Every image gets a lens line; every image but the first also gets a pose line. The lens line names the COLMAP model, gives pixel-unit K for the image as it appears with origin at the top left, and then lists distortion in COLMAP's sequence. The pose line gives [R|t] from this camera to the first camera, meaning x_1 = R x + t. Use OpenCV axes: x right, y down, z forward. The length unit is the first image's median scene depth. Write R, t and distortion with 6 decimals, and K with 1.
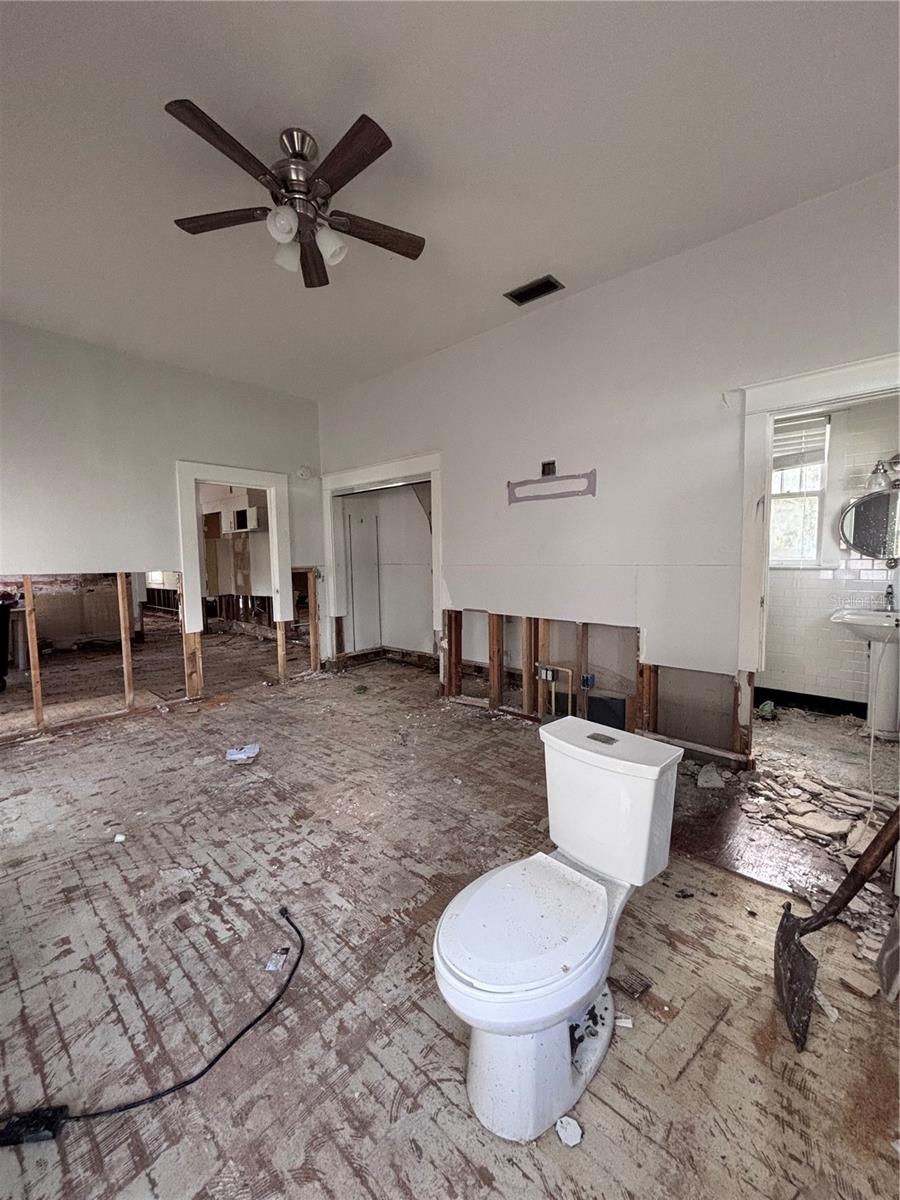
lens RADIAL K [[481.3, 0, 448.5], [0, 481.3, 599.0], [0, 0, 1]] dist [-0.002470, 0.000090]
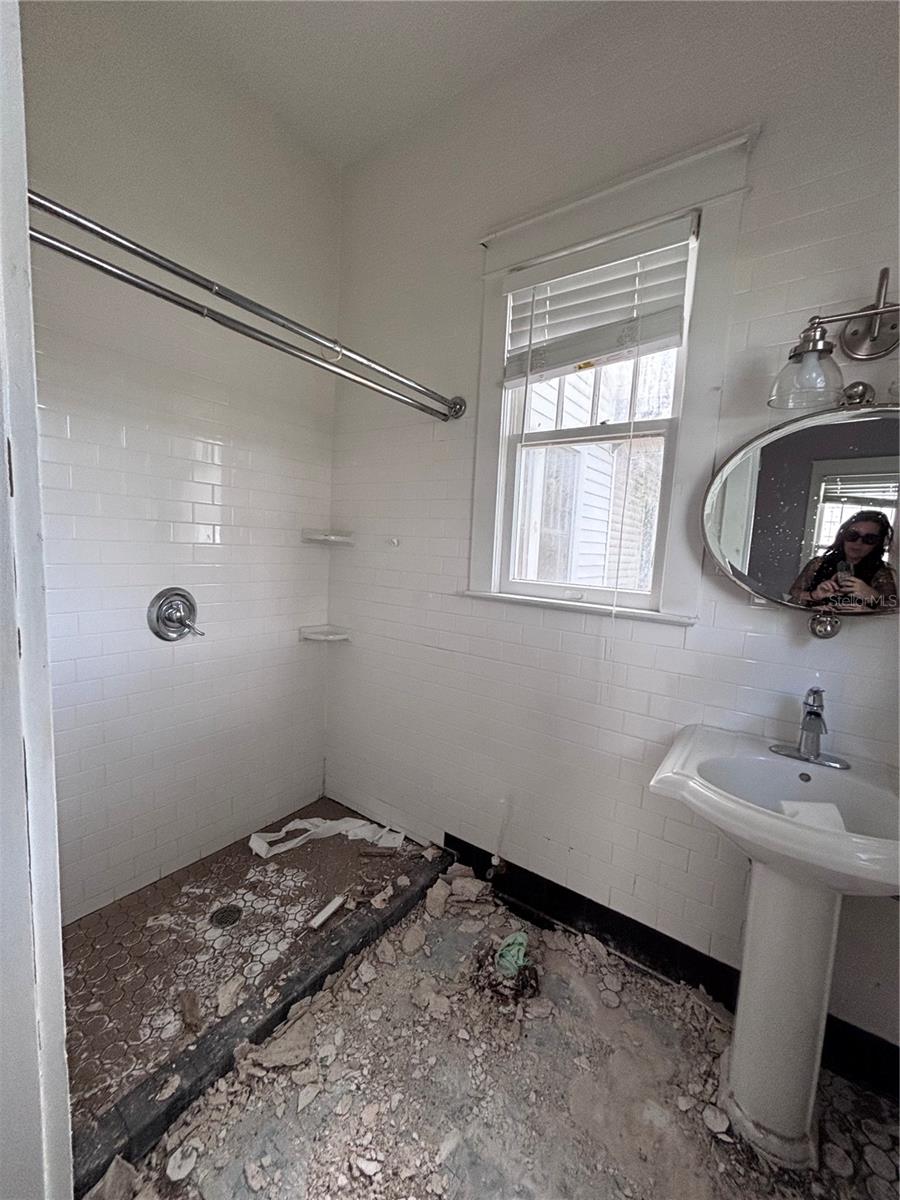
lens RADIAL K [[481.3, 0, 451.2], [0, 481.3, 599.5], [0, 0, 1]] dist [-0.002470, 0.000090]
pose [[0.991381, 0.050596, 0.120849, 0.569733], [-0.053884, 0.998257, 0.024092, -0.081445], [-0.119419, -0.030396, 0.992379, 0.640771]]
